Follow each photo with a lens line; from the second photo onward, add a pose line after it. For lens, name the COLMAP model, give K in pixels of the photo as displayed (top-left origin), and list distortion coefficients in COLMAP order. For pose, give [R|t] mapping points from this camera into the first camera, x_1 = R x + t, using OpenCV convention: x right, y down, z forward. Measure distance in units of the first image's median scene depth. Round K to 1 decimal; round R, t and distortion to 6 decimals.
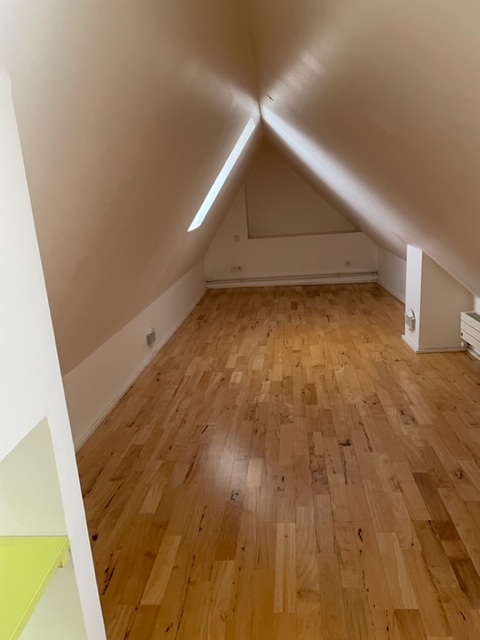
lens RADIAL K [[477.4, 0, 240.0], [0, 477.4, 320.0], [0, 0, 1]] dist [0.080177, -0.103384]
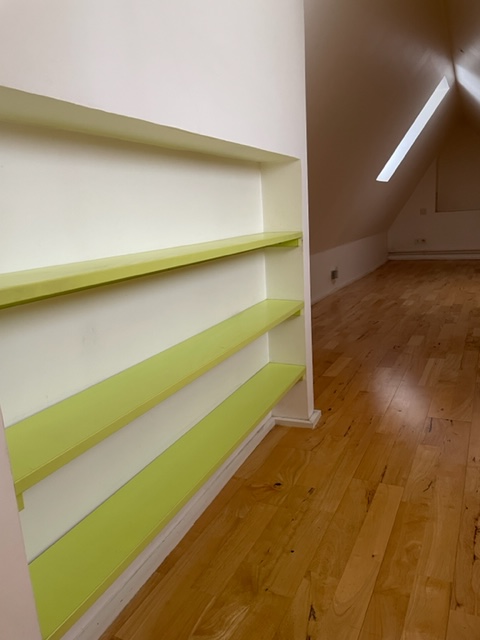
lens RADIAL K [[477.4, 0, 240.0], [0, 477.4, 320.0], [0, 0, 1]] dist [0.080177, -0.103384]
pose [[0.930668, 0.084773, -0.355907, 0.028167], [-0.093325, 0.995612, -0.006893, 0.188250], [0.353761, 0.039631, 0.934496, -0.189933]]
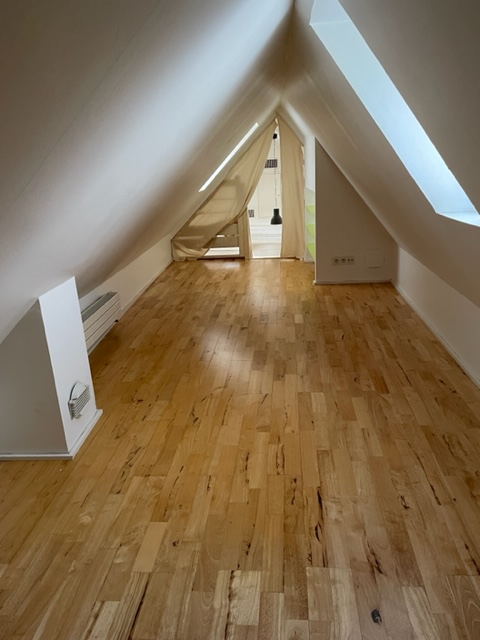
lens RADIAL K [[477.4, 0, 240.0], [0, 477.4, 320.0], [0, 0, 1]] dist [0.080177, -0.103384]
pose [[-0.991925, 0.121795, 0.035360, 0.112579], [0.121457, 0.832029, 0.541273, -0.405909], [0.036504, 0.541197, -0.840103, 1.499174]]
